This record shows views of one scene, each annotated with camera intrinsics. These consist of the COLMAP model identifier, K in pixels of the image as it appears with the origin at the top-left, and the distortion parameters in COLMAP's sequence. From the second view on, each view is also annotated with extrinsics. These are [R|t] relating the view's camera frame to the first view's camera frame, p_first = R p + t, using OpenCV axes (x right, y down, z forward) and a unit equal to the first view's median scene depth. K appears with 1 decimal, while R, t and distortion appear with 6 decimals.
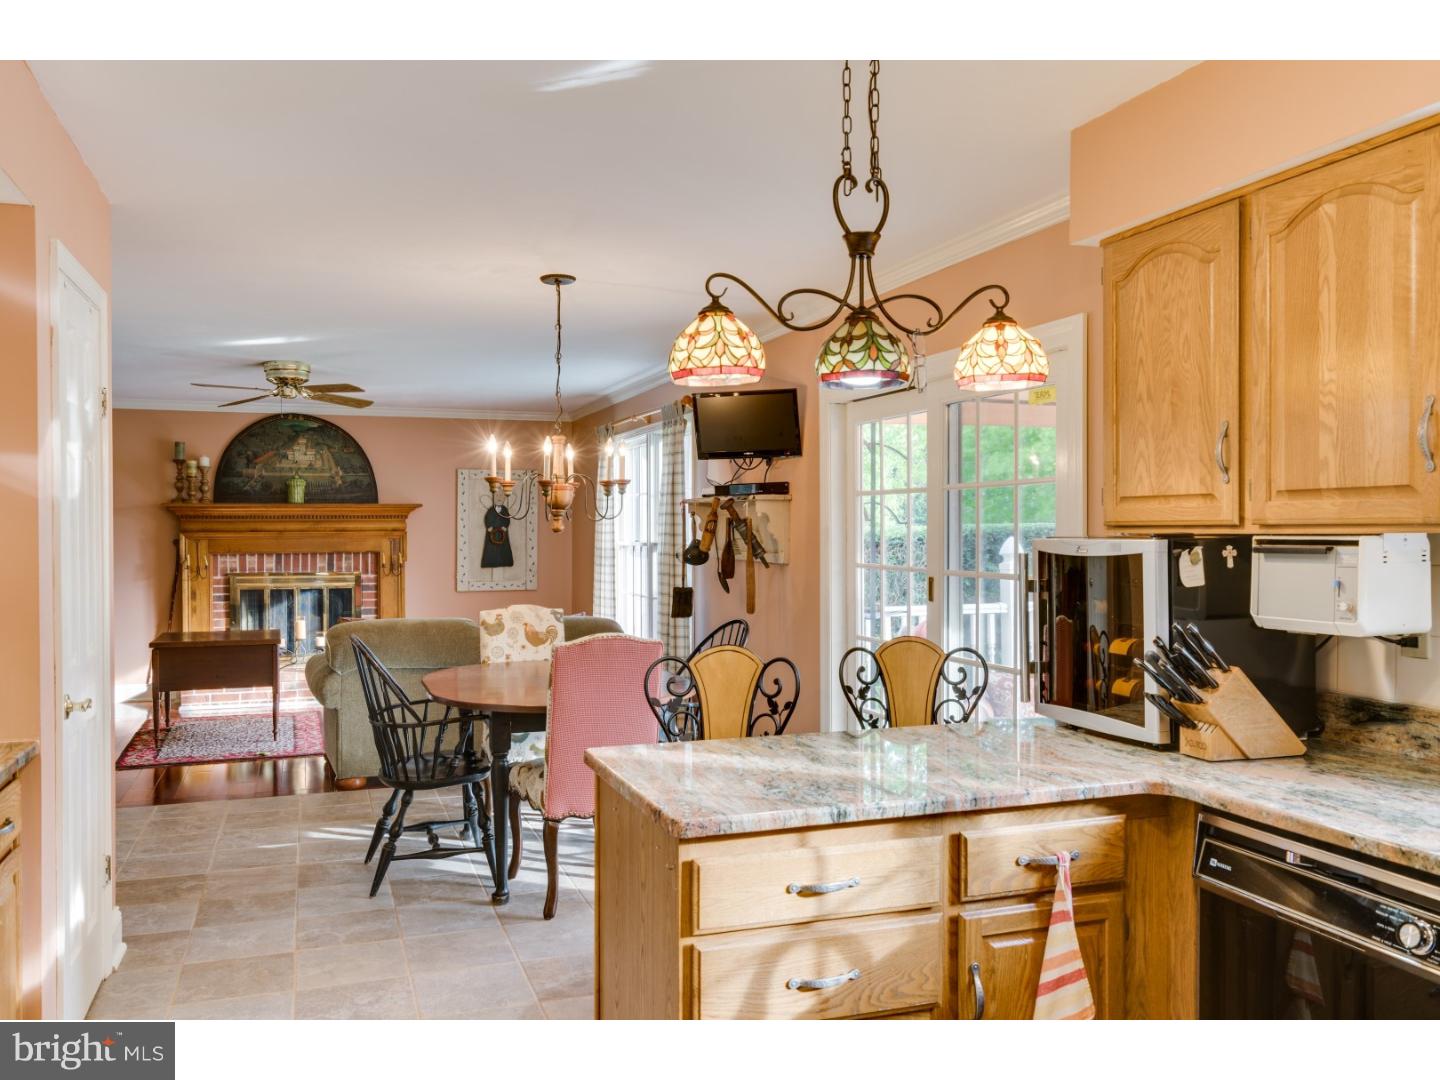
lens RADIAL K [[1166.7, 0, 720.0], [0, 1166.7, 540.0], [0, 0, 1]] dist [0.001672, 0.000132]
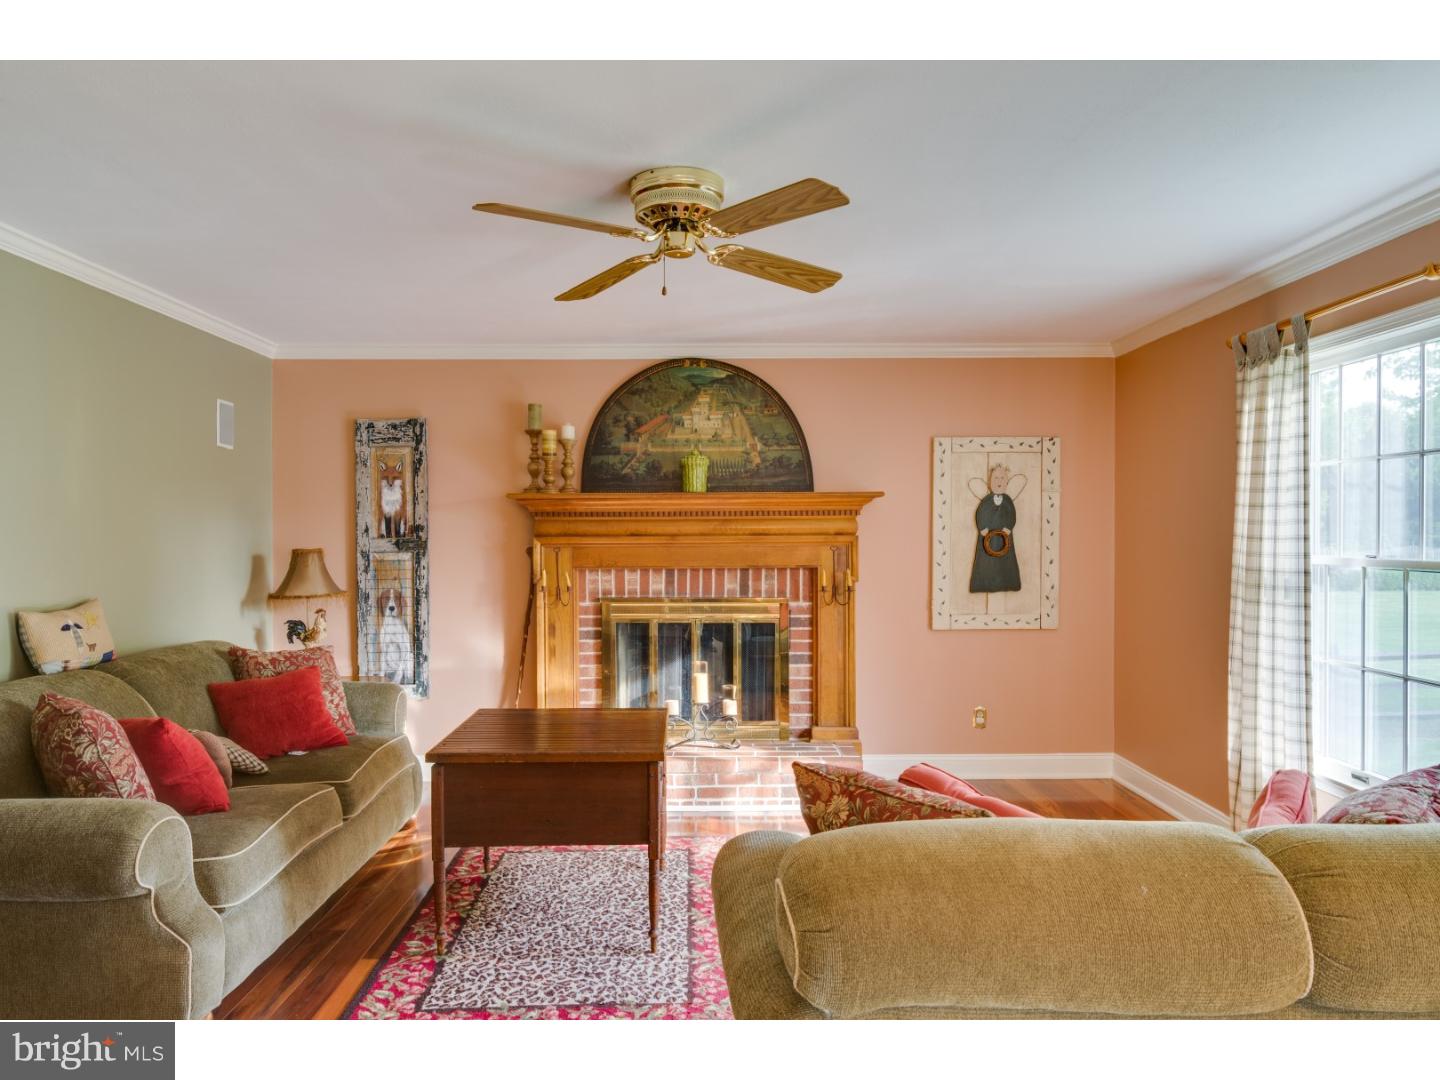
lens RADIAL K [[976.2, 0, 720.0], [0, 976.2, 540.0], [0, 0, 1]] dist [0.000370, 0.000152]
pose [[0.947626, 0.001996, -0.319376, -0.172516], [-0.002220, 0.999997, -0.000337, -0.004571], [0.319374, 0.001028, 0.947628, 0.478673]]
